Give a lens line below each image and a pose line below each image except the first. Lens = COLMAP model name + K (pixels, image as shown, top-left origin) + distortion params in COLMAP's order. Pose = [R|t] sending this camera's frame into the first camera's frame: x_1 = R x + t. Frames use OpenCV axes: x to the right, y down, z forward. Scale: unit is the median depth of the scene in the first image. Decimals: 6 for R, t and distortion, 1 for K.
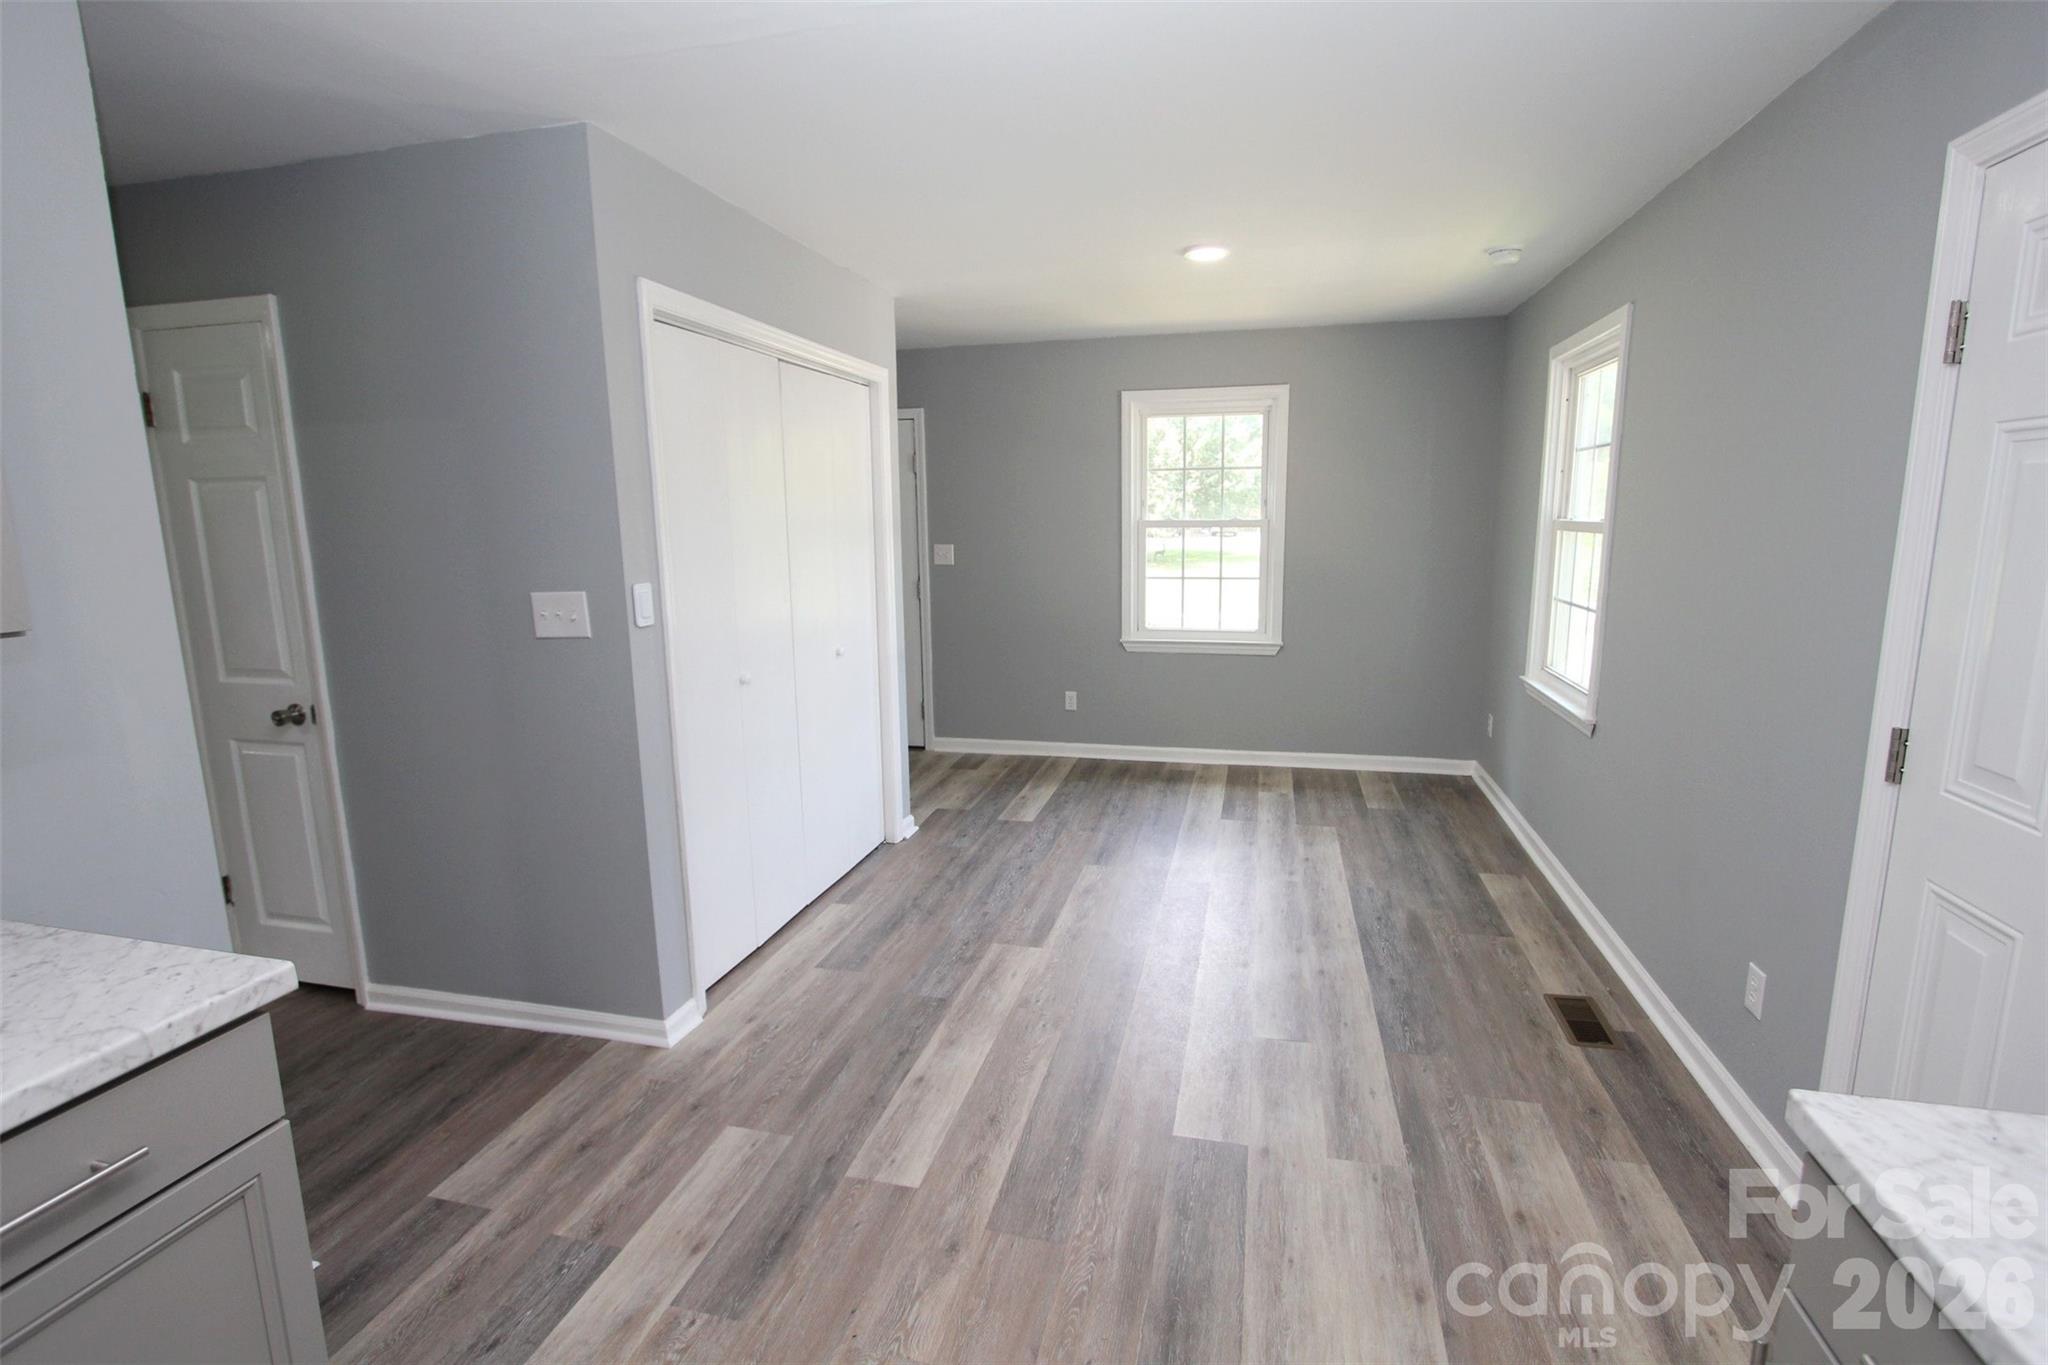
lens RADIAL K [[948.2, 0, 1028.4], [0, 948.2, 680.5], [0, 0, 1]] dist [-0.021025, 0.003413]
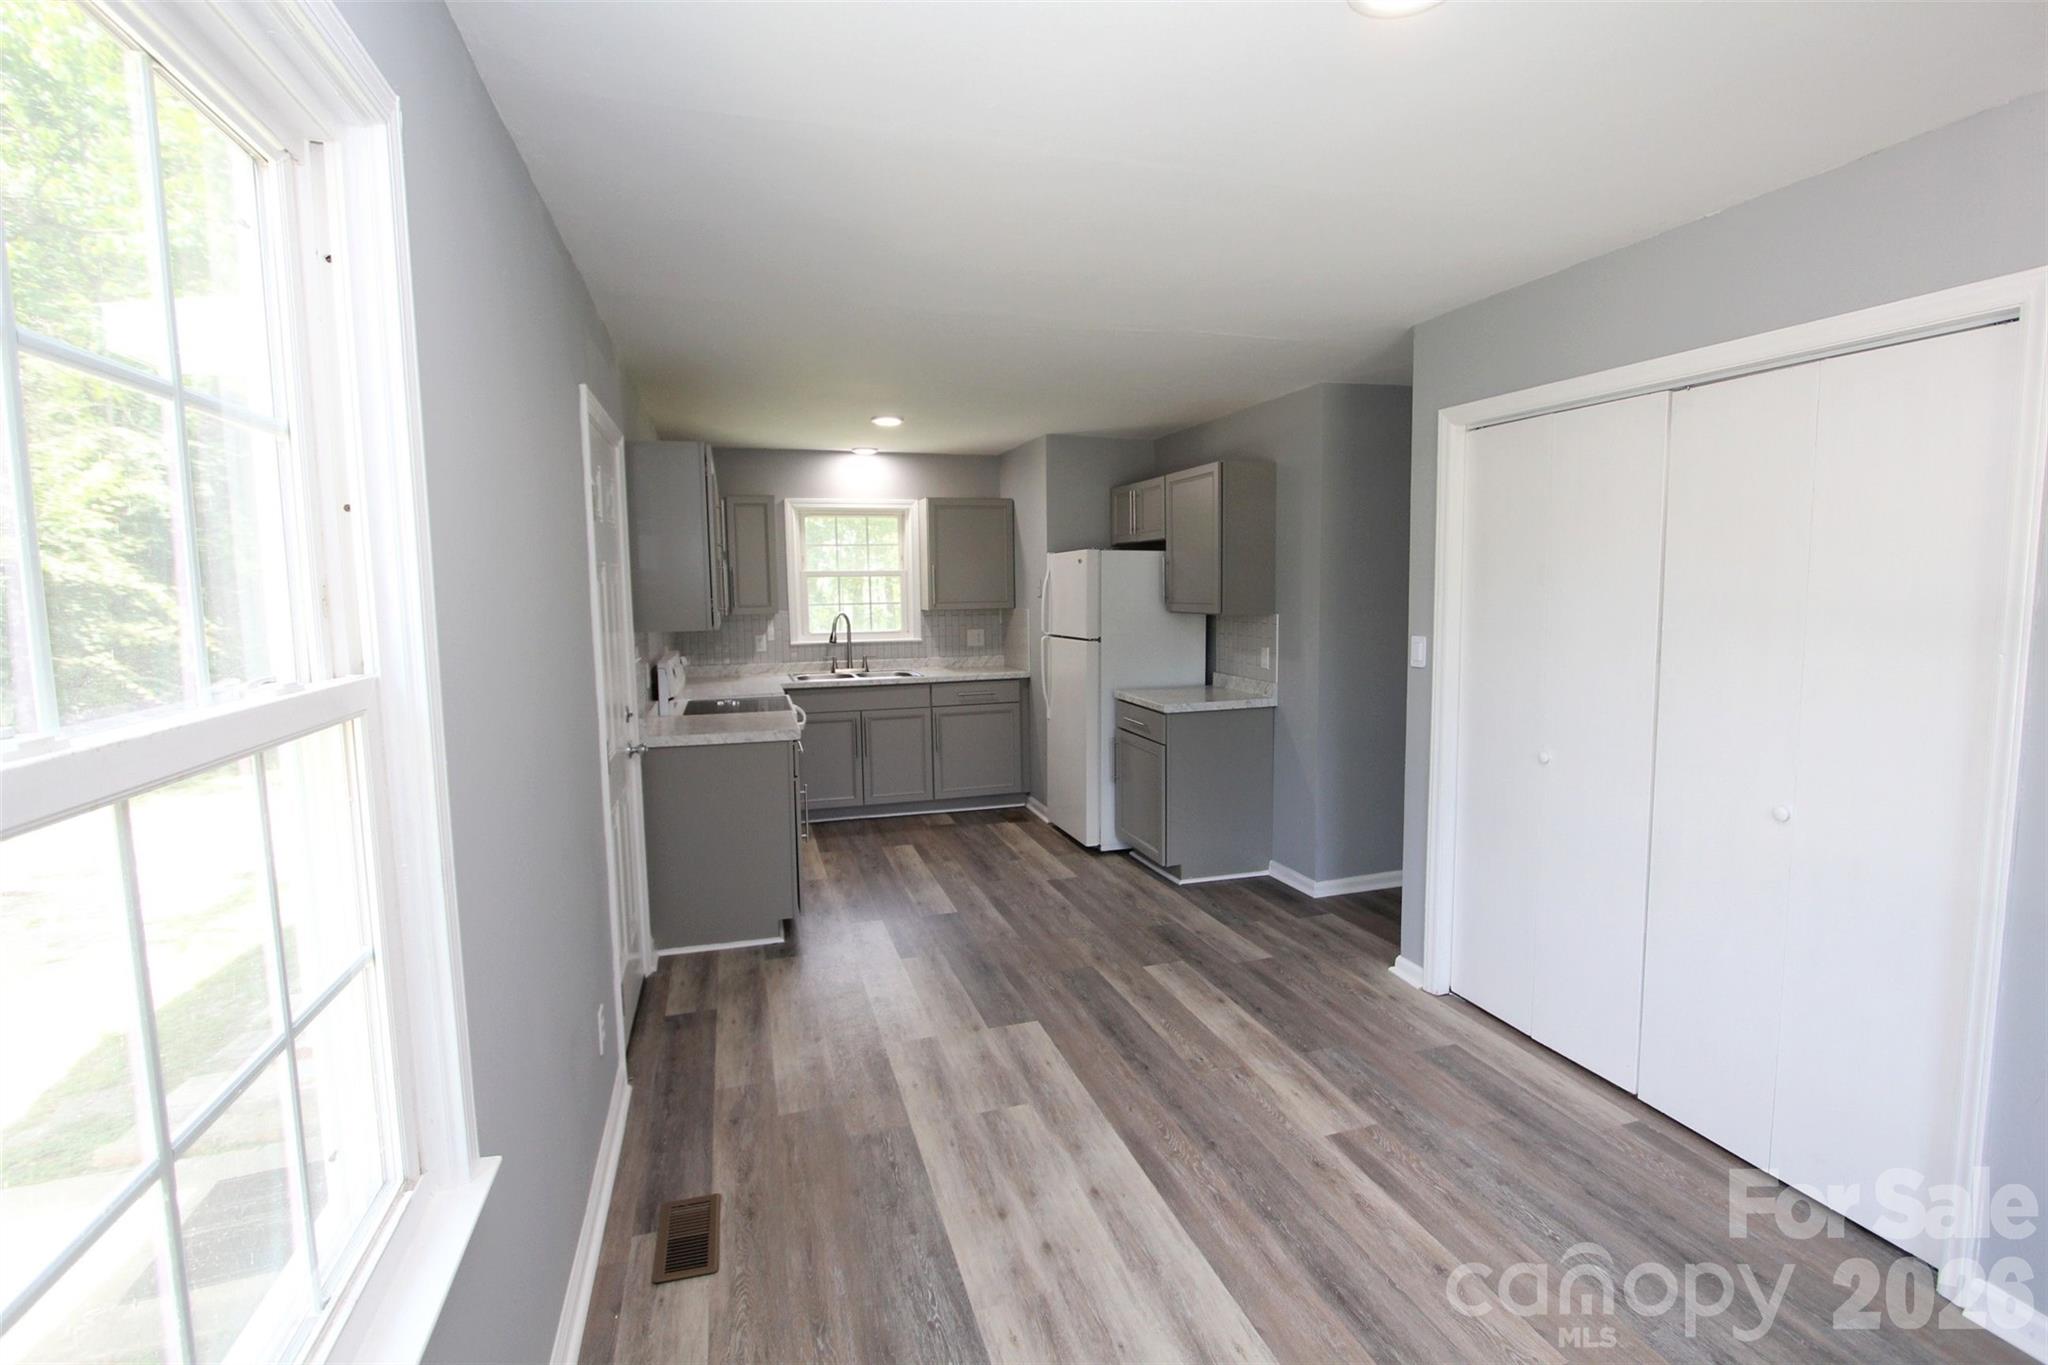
lens RADIAL K [[948.2, 0, 1034.0], [0, 948.2, 673.9], [0, 0, 1]] dist [-0.021025, 0.003413]
pose [[-0.851290, 0.076059, -0.519153, 0.813682], [-0.067395, 0.965391, 0.251949, -0.371434], [0.520349, 0.249470, -0.816702, 1.914947]]
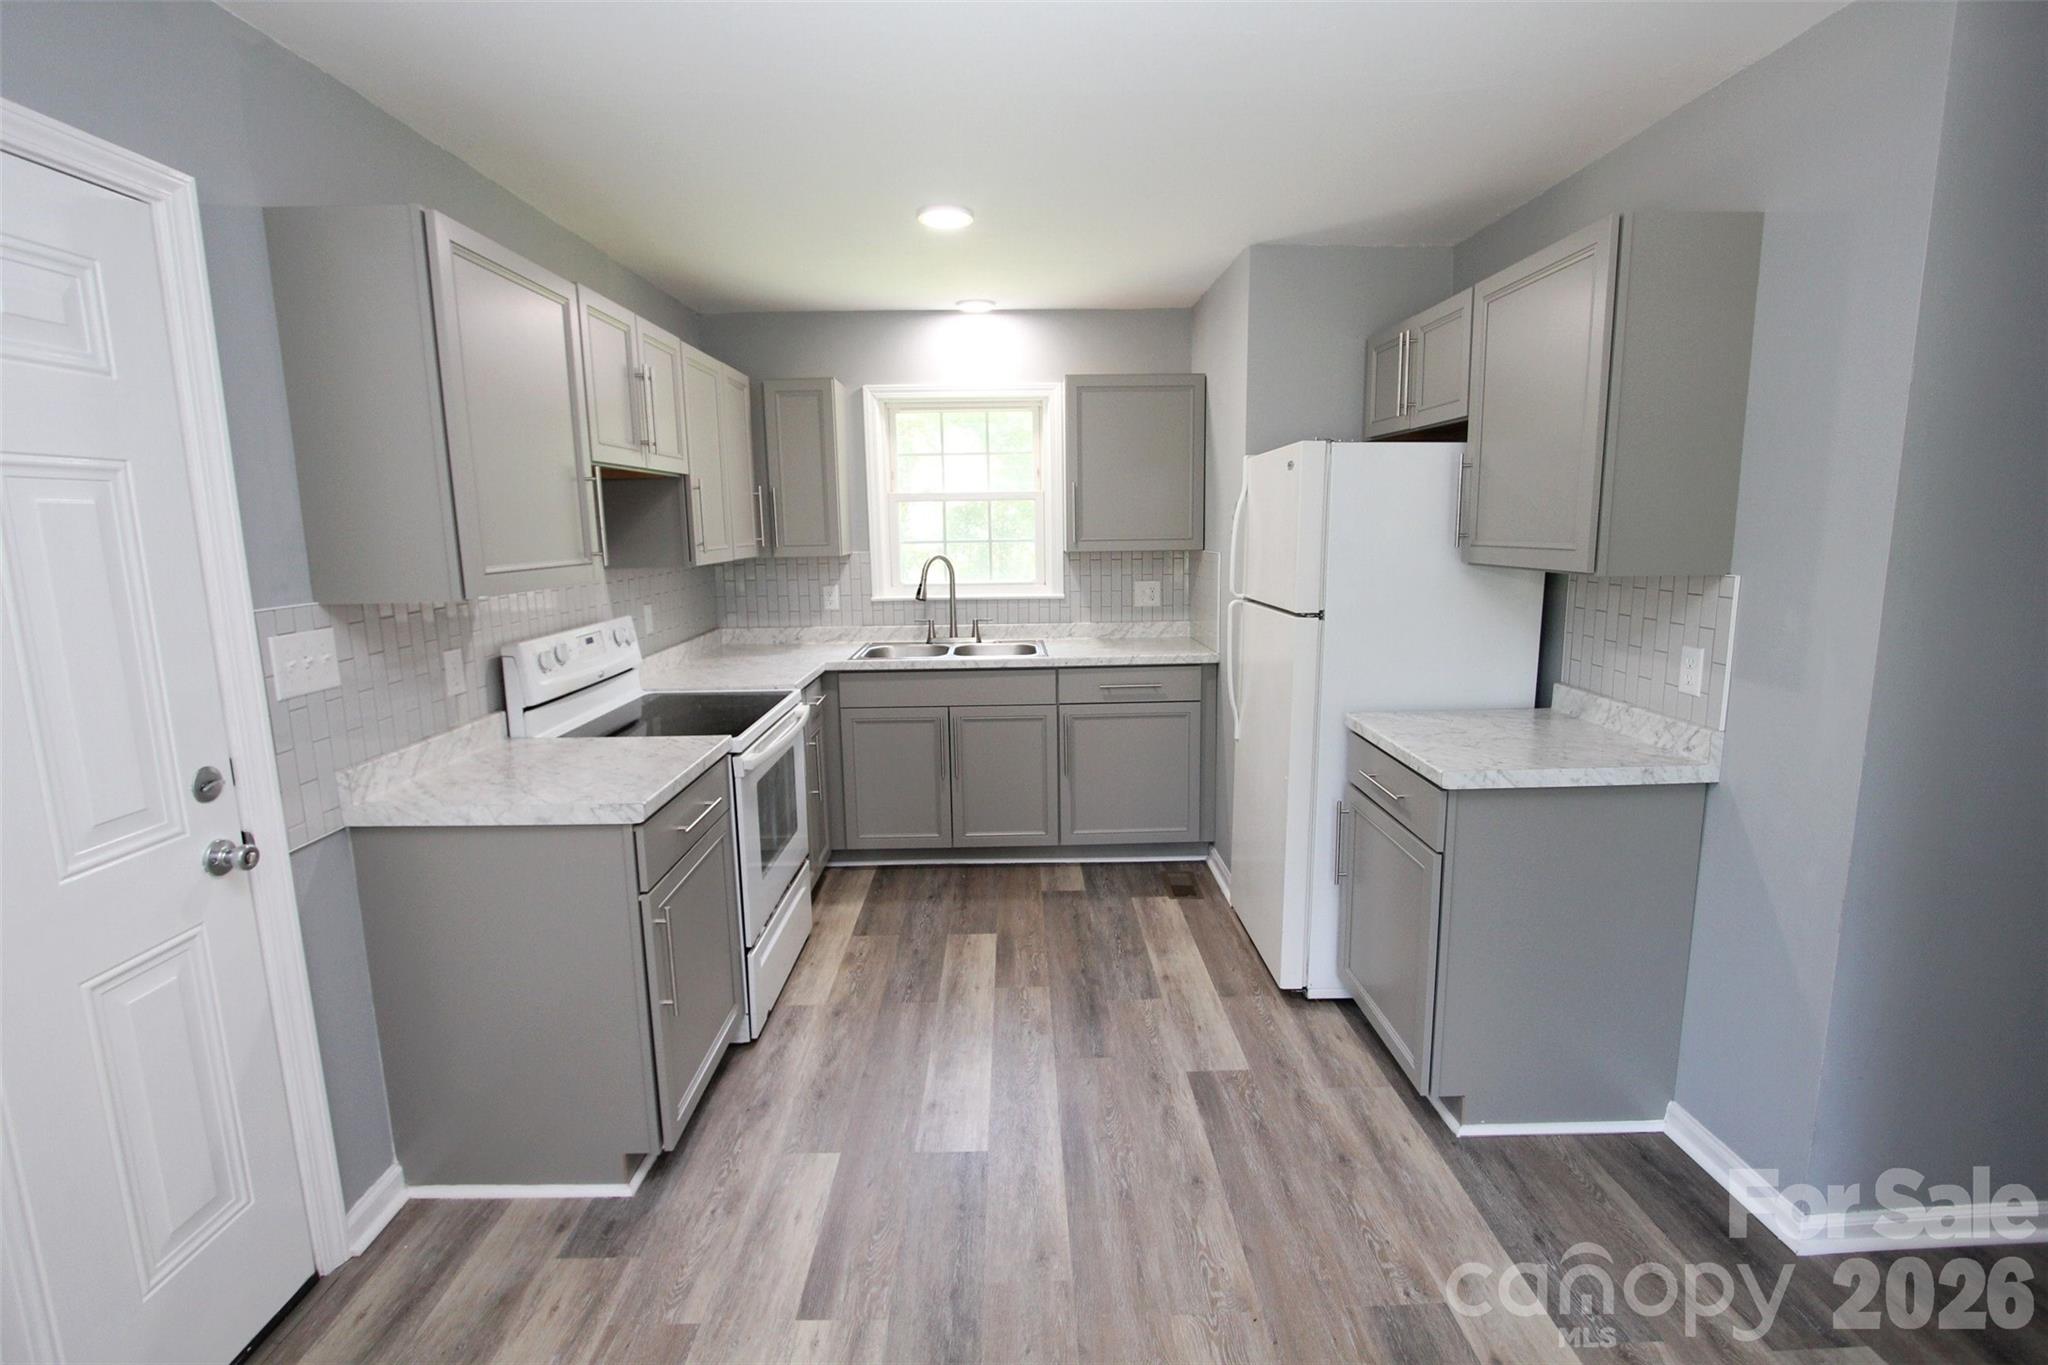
lens RADIAL K [[948.2, 0, 1036.1], [0, 948.2, 676.1], [0, 0, 1]] dist [-0.021025, 0.003413]
pose [[-0.963246, 0.071887, -0.258825, 0.185564], [-0.018842, 0.943072, 0.332053, -0.212456], [0.267961, 0.324726, -0.907056, 1.167378]]
